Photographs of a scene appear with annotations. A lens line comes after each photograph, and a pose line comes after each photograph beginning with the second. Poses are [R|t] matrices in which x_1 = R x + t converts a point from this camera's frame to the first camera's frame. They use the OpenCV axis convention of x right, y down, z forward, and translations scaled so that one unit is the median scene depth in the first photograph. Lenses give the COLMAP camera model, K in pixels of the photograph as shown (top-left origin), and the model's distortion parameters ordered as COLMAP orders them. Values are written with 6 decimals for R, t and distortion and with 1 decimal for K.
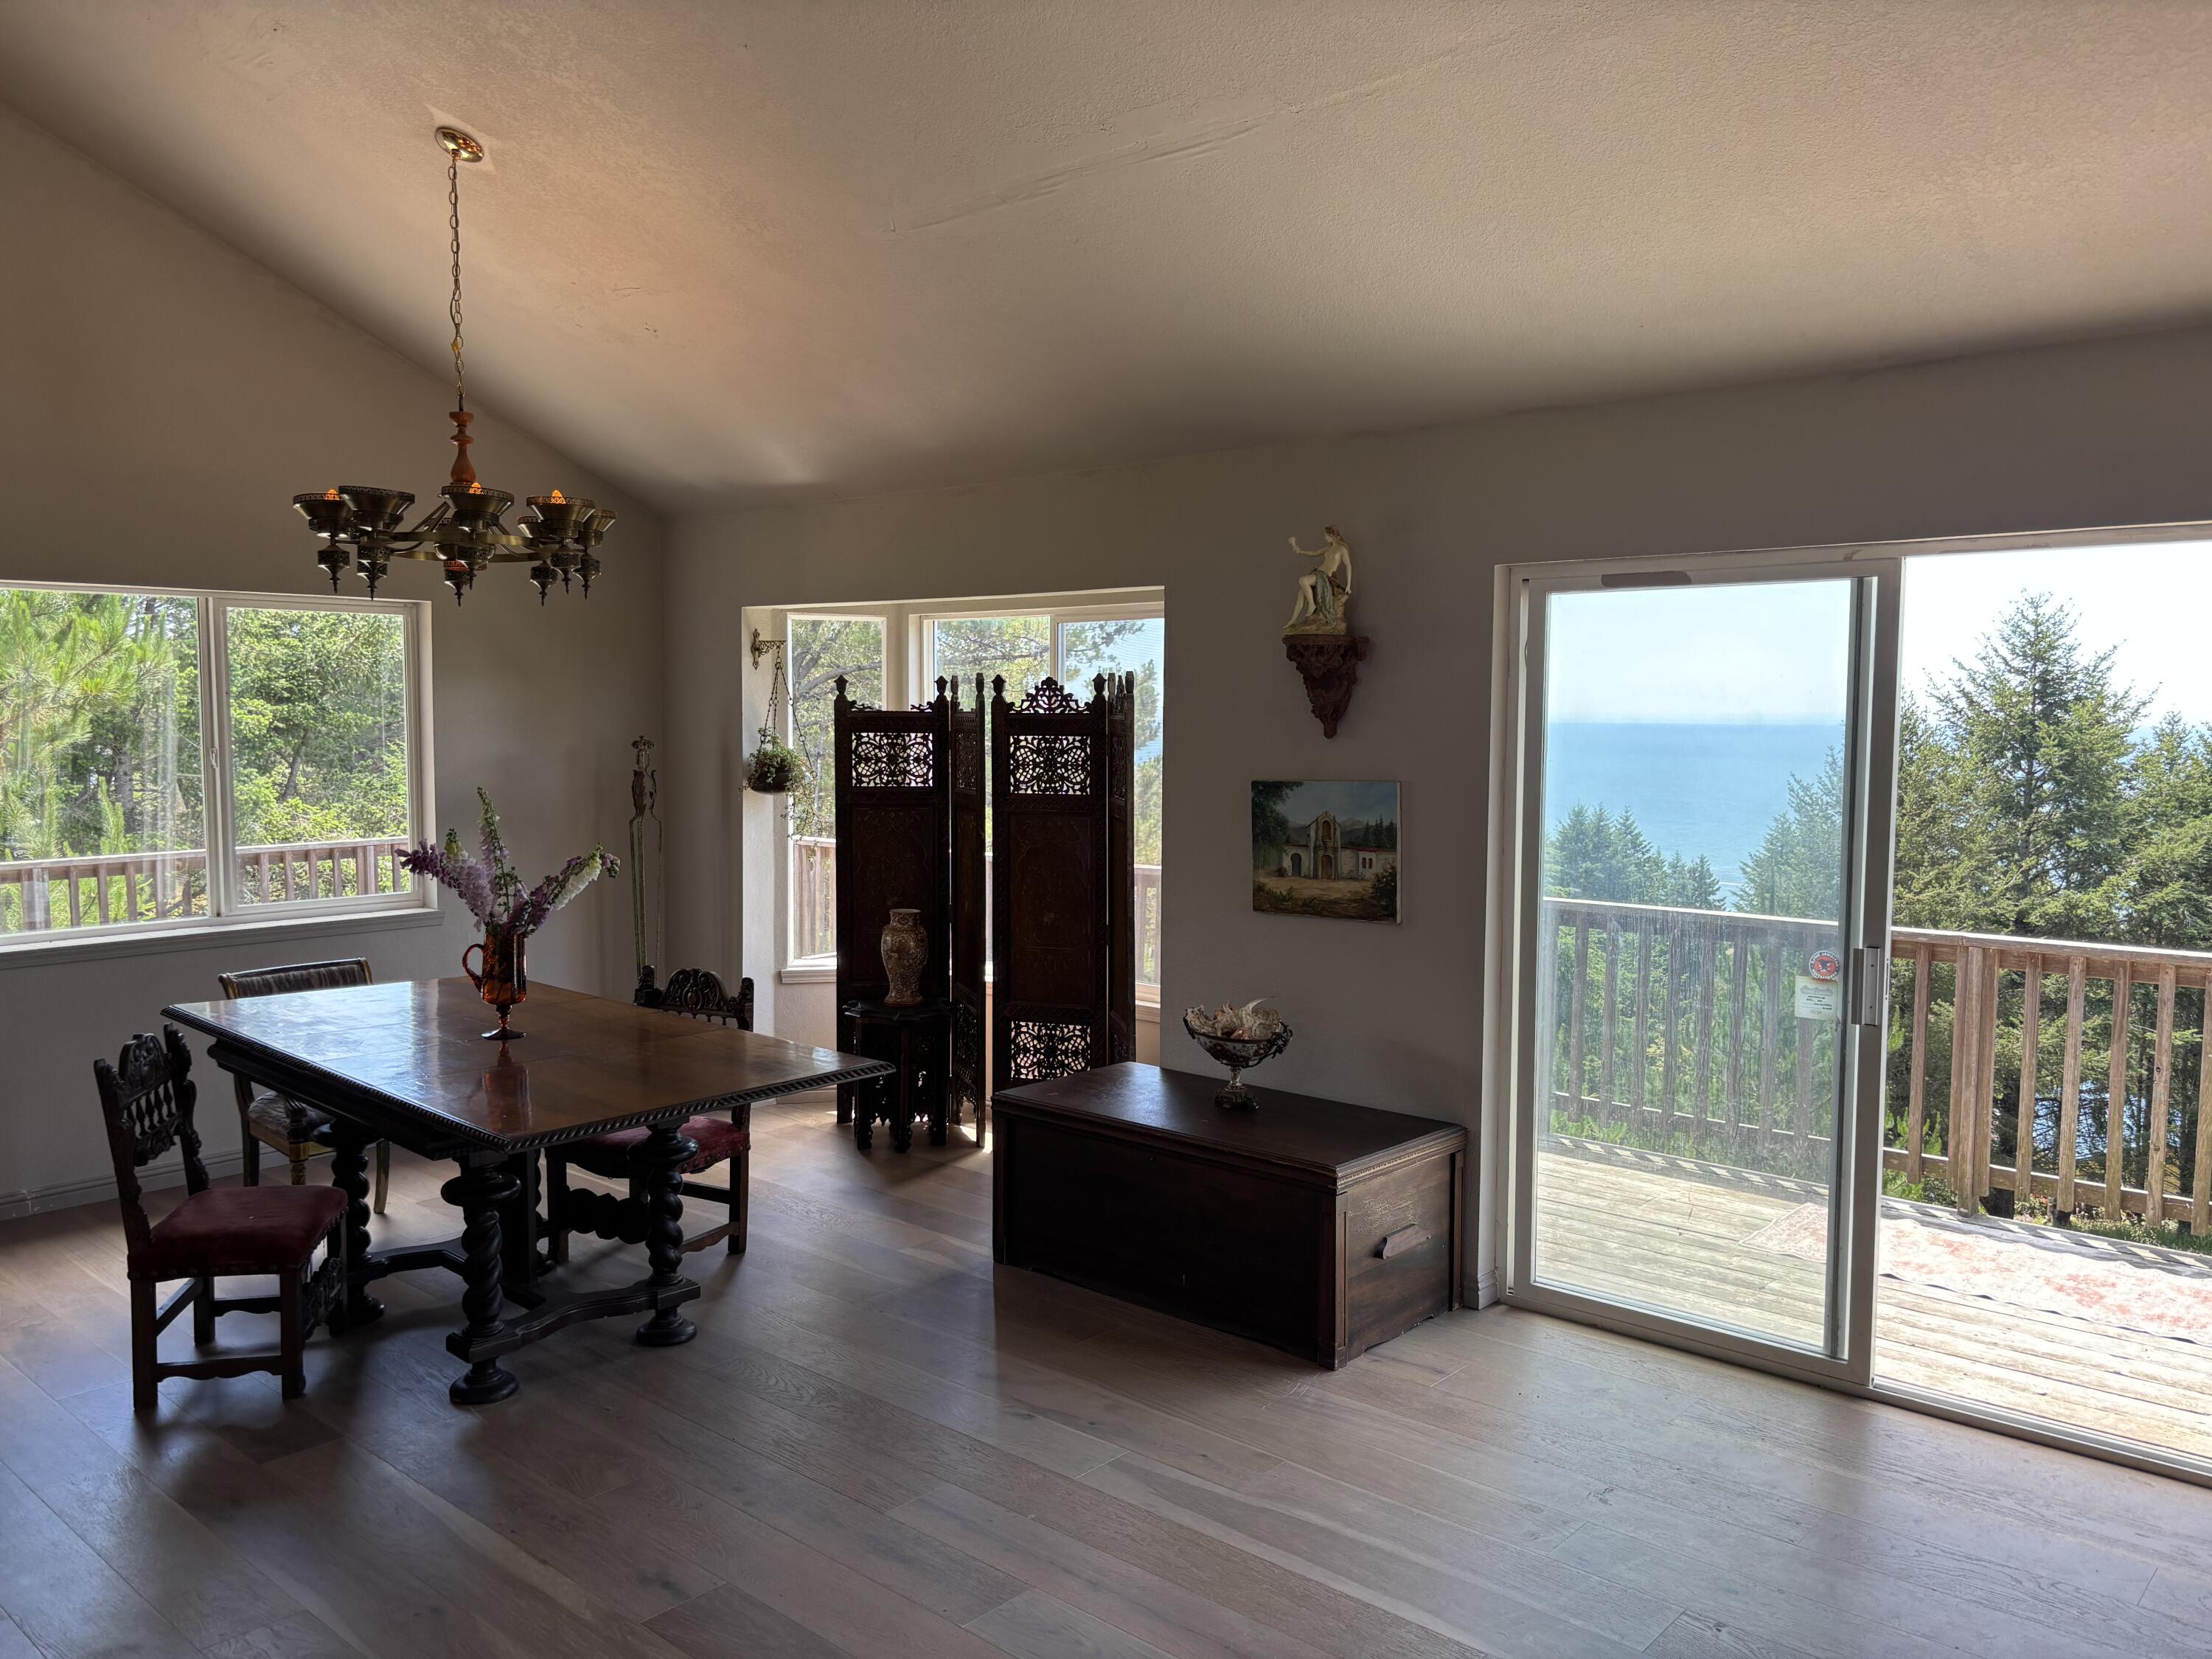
lens RADIAL K [[1666.7, 0, 1109.4], [0, 1666.7, 836.2], [0, 0, 1]] dist [0.044799, -0.033244]
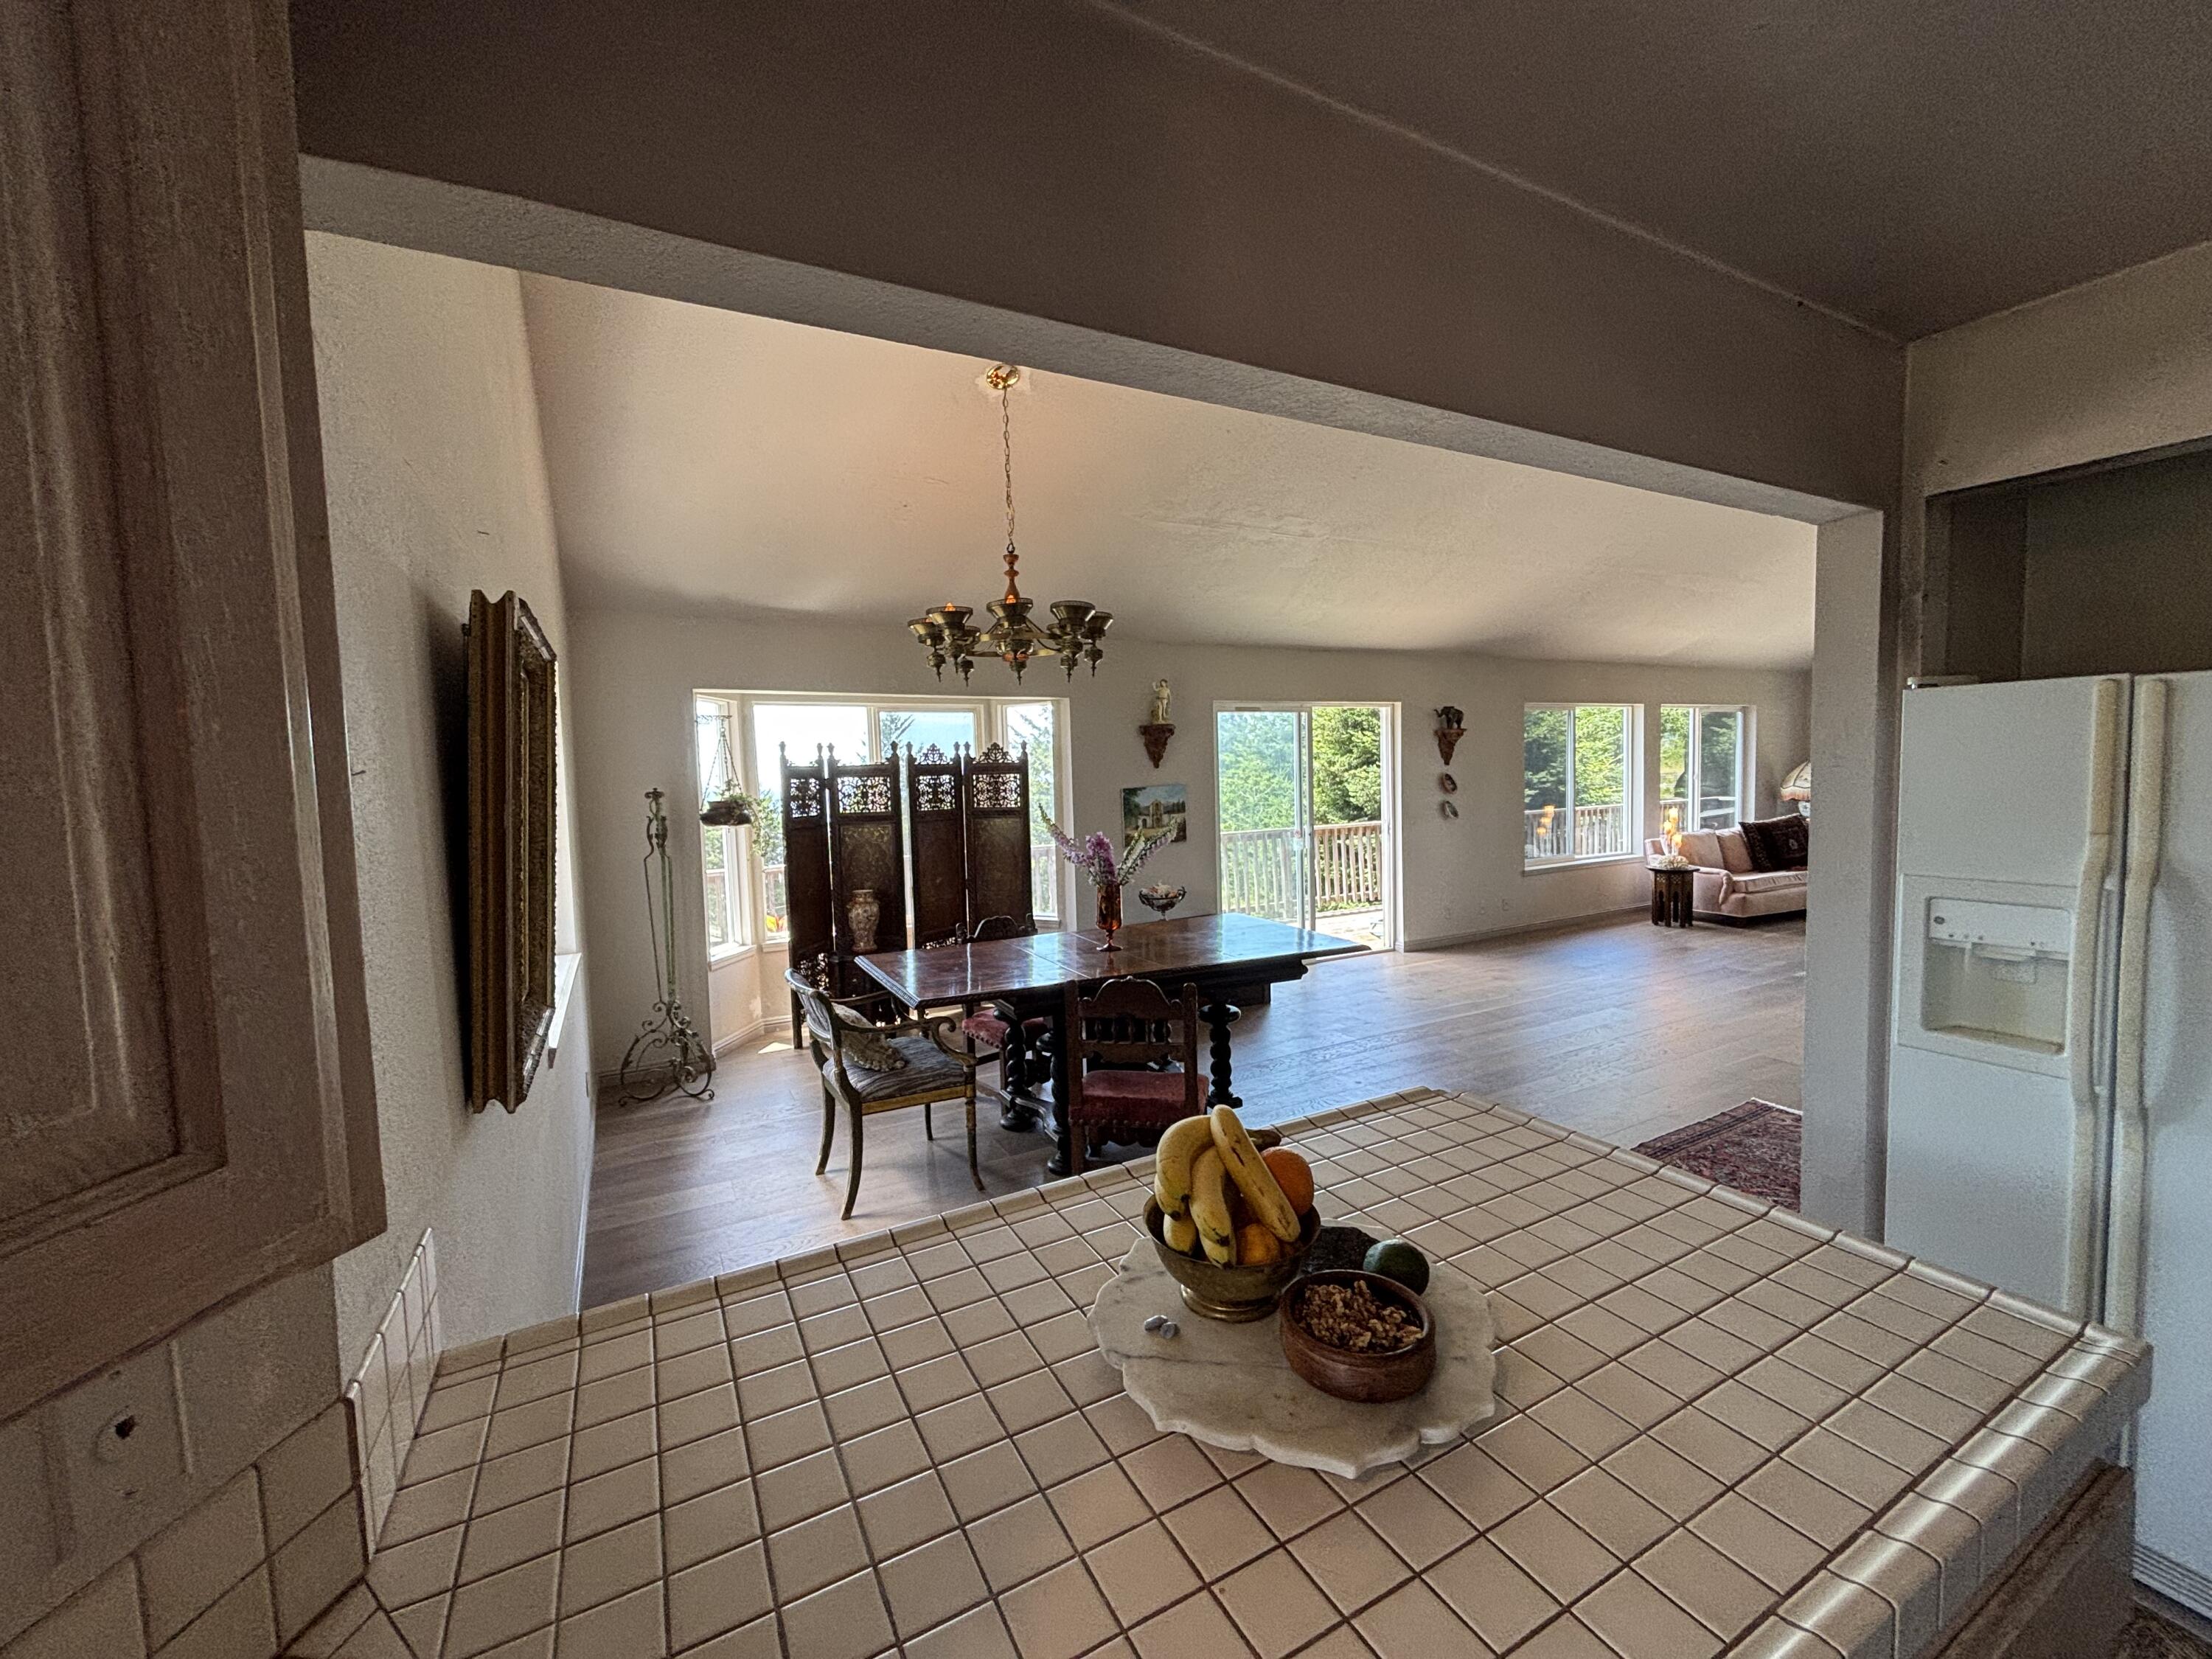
lens RADIAL K [[896.1, 0, 1106.2], [0, 896.1, 827.3], [0, 0, 1]] dist [-0.003356, -0.000751]
pose [[0.339596, -0.072866, 0.937745, -1.044373], [0.098256, 0.994288, 0.041677, -0.034328], [-0.935425, 0.077986, 0.344815, 0.613471]]
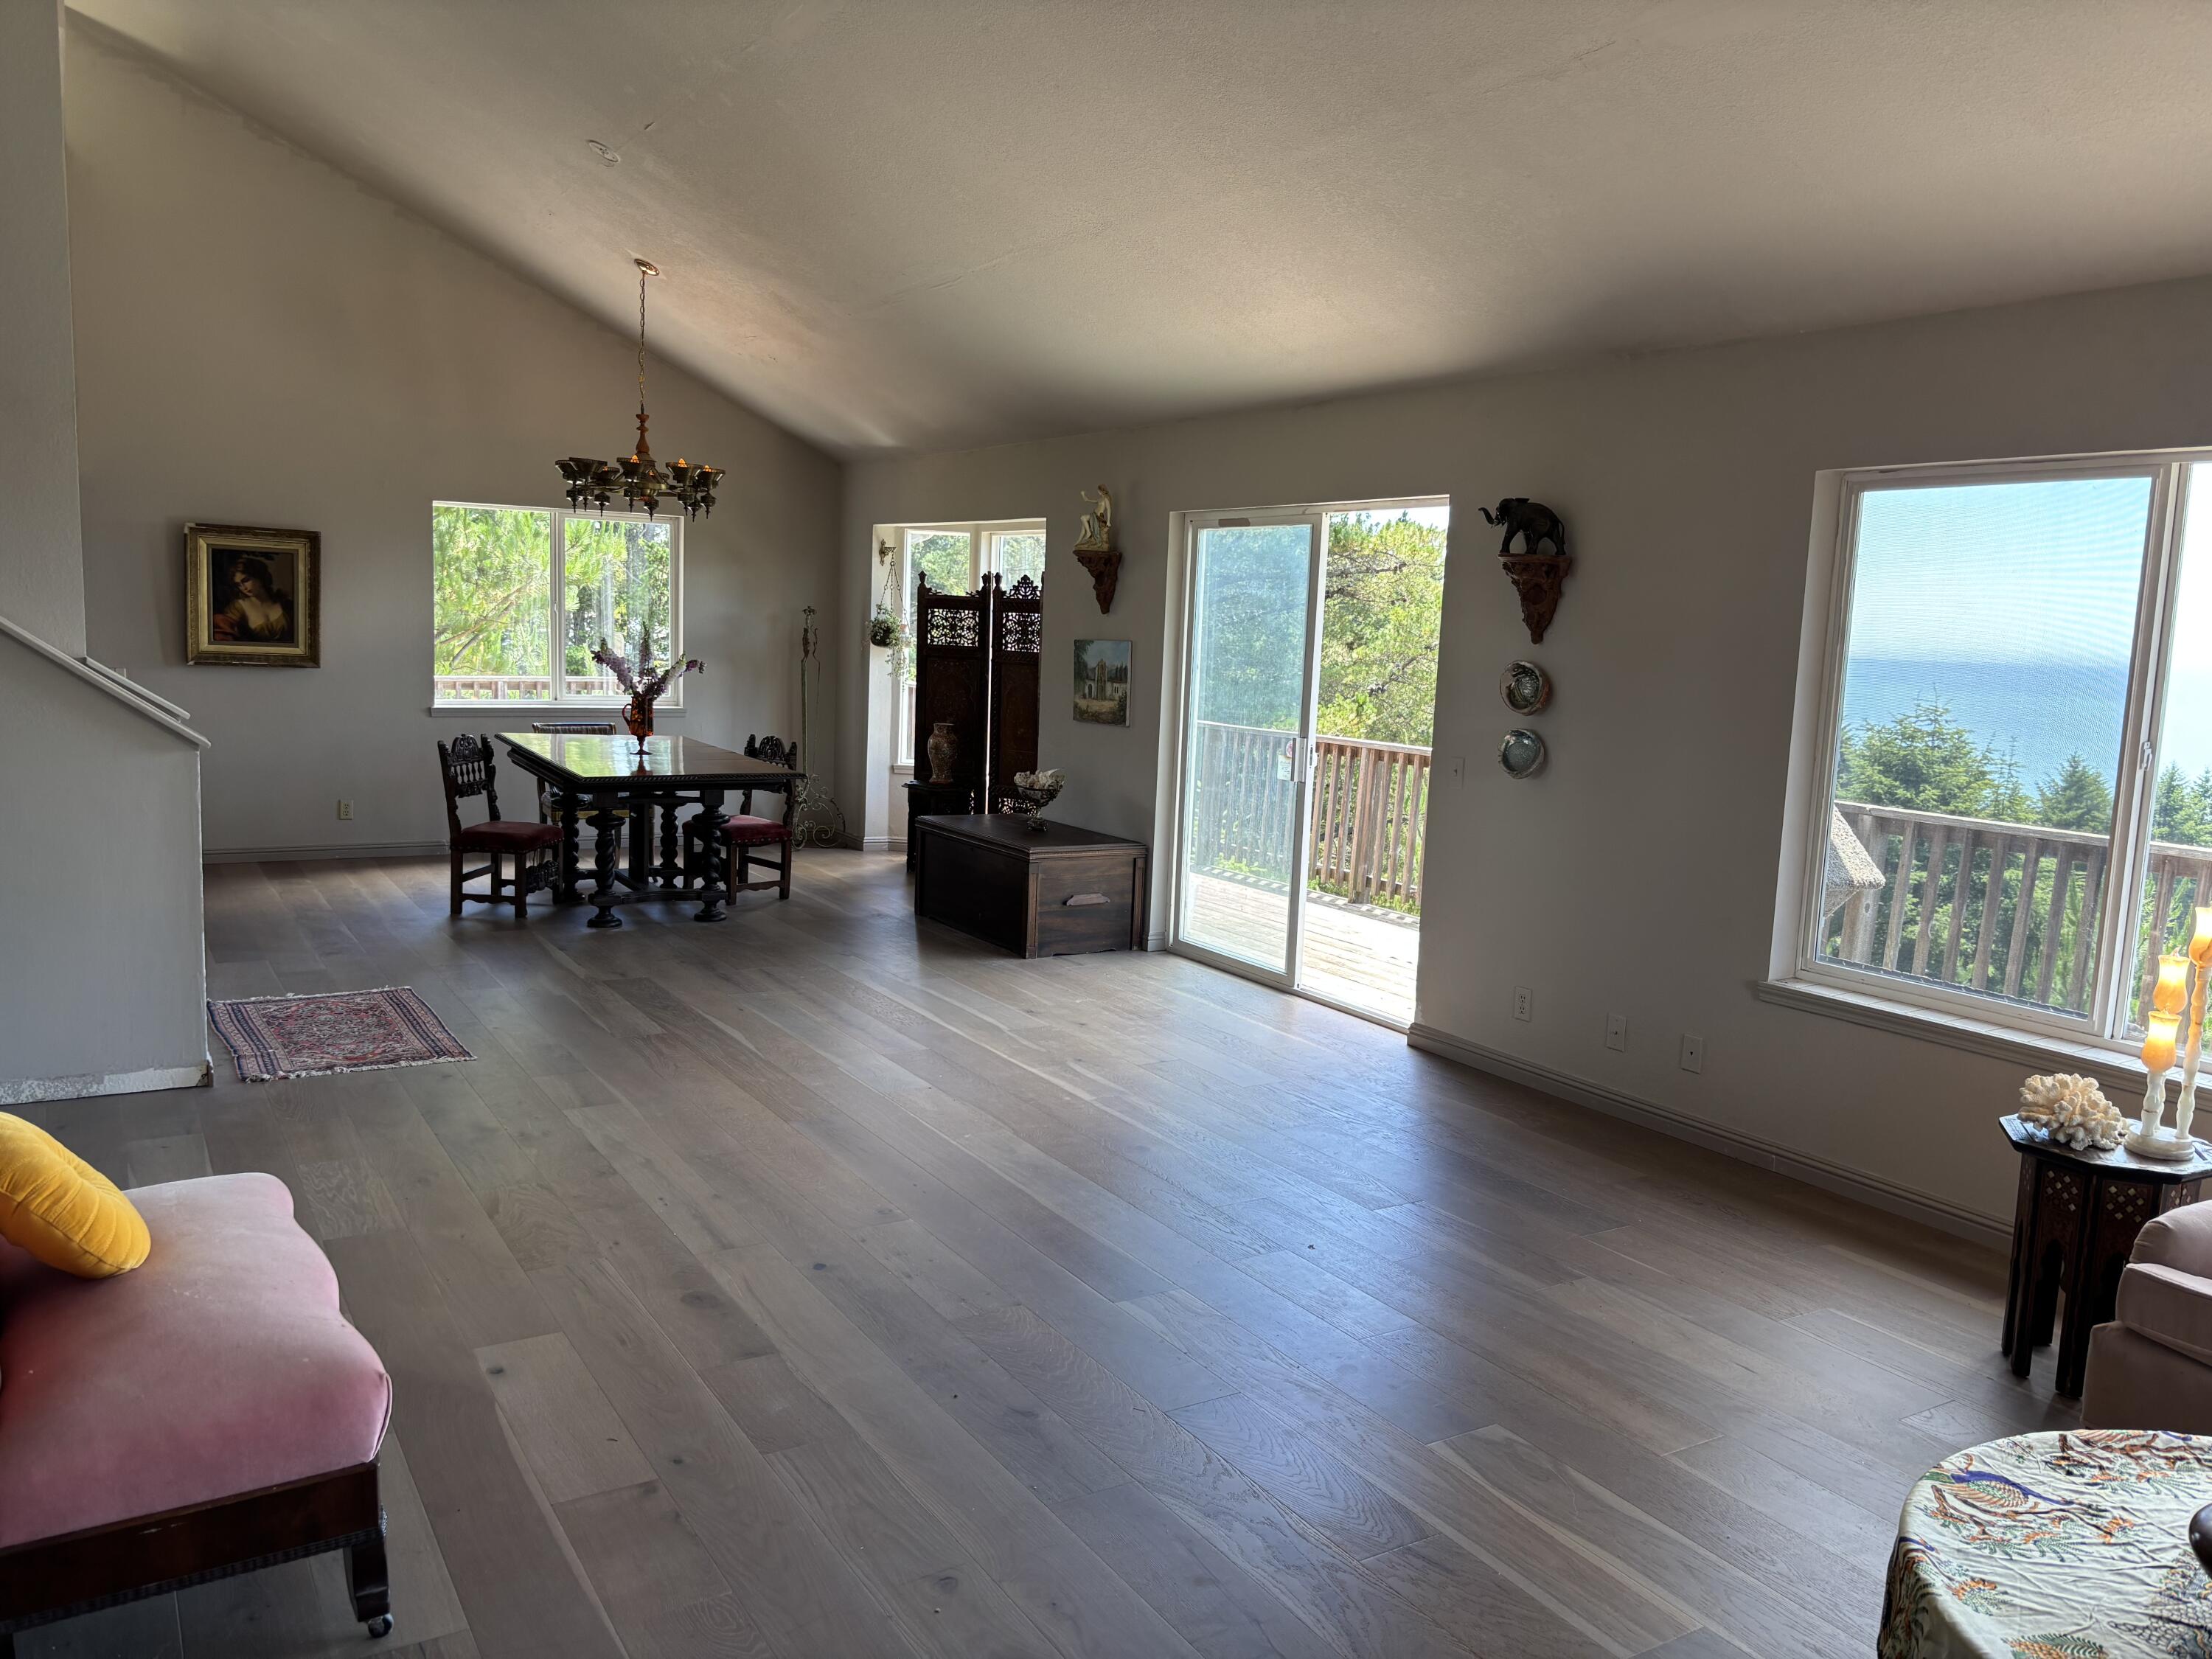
lens RADIAL K [[1666.7, 0, 1159.6], [0, 1666.7, 870.8], [0, 0, 1]] dist [0.044799, -0.033244]
pose [[0.963870, 0.076475, -0.255161, 0.607214], [-0.058456, 0.995279, 0.077480, 0.061591], [0.259882, -0.059765, 0.963789, -0.587739]]
